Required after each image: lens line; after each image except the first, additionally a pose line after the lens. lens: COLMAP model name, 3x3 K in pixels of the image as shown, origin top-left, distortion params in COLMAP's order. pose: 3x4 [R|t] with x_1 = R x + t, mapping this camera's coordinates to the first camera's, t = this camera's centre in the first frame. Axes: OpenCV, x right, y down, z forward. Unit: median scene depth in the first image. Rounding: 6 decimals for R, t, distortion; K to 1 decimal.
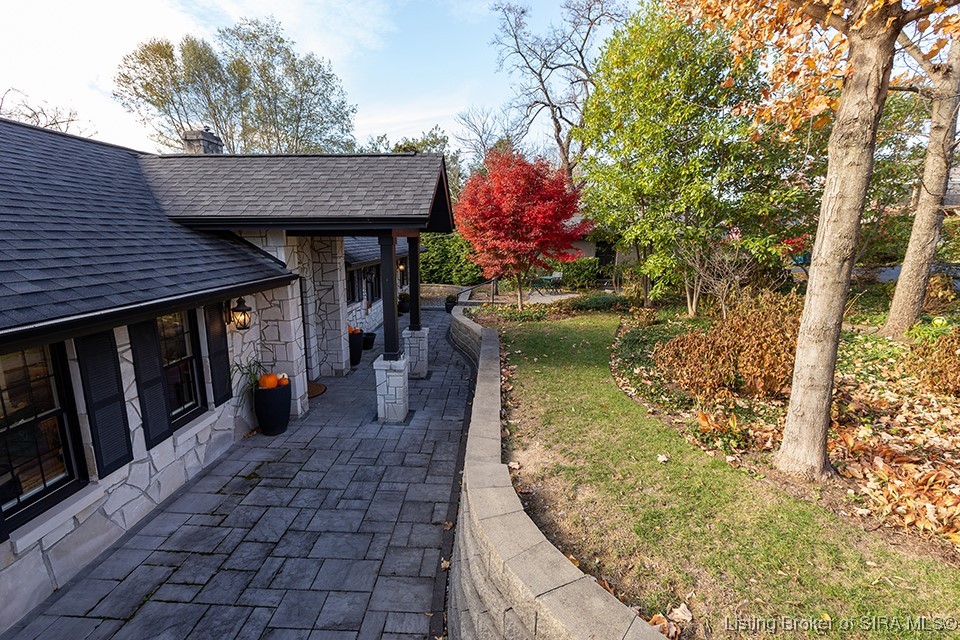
lens RADIAL K [[433.0, 0, 482.4], [0, 433.0, 321.6], [0, 0, 1]] dist [-0.003043, 0.004069]
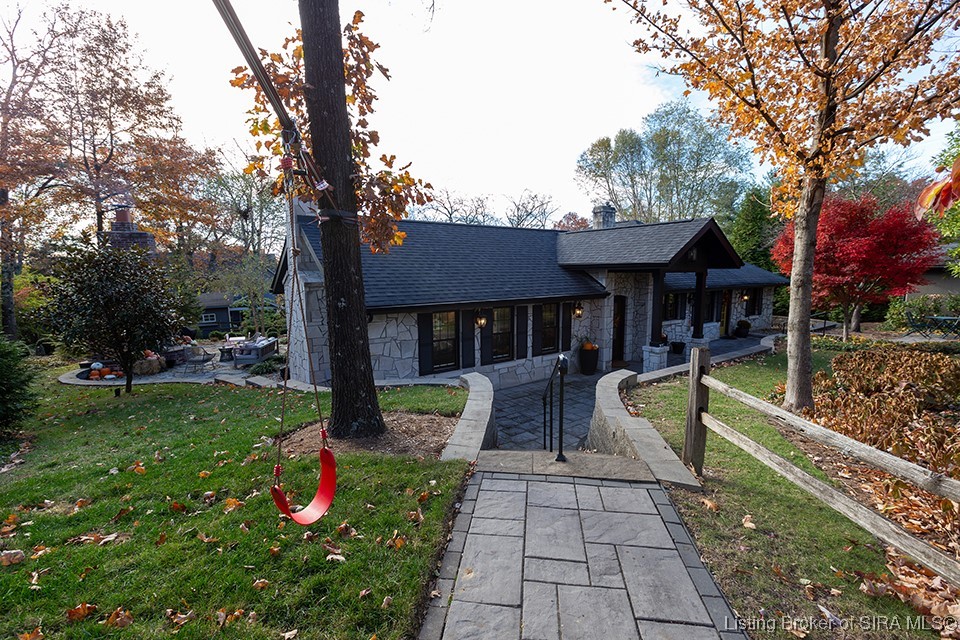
lens RADIAL K [[433.0, 0, 479.0], [0, 433.0, 323.0], [0, 0, 1]] dist [-0.003043, 0.004069]
pose [[0.617969, 0.090165, -0.781015, 0.703112], [-0.143852, 0.989599, 0.000424, 0.102133], [0.772930, 0.112089, 0.624513, -0.597036]]
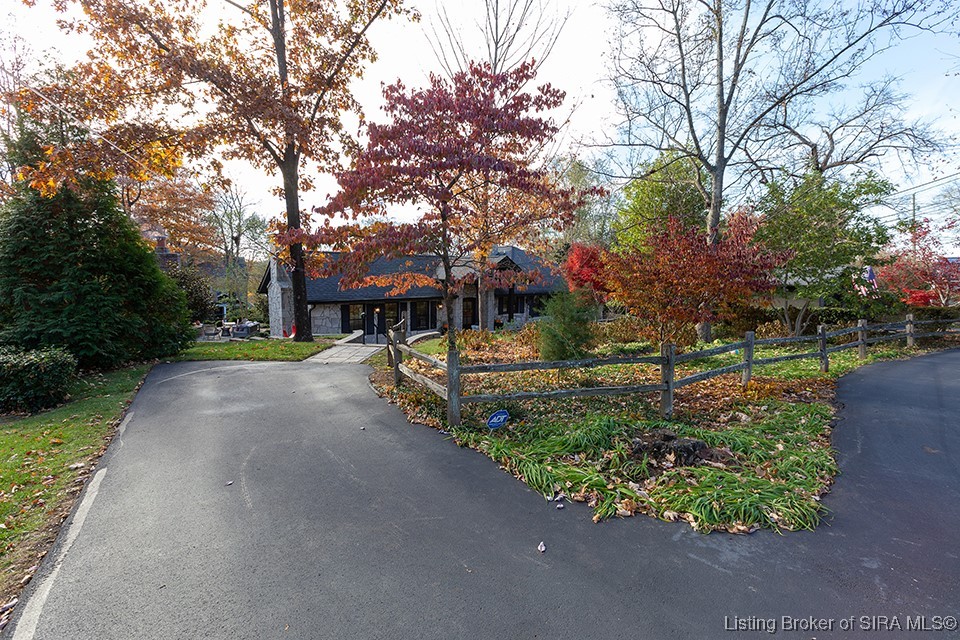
lens RADIAL K [[433.0, 0, 479.1], [0, 433.0, 320.9], [0, 0, 1]] dist [-0.003043, 0.004069]
pose [[0.671013, 0.089718, -0.735998, 2.139745], [-0.153325, 0.987986, -0.019351, 0.121217], [0.725419, 0.125832, 0.676708, -1.099274]]
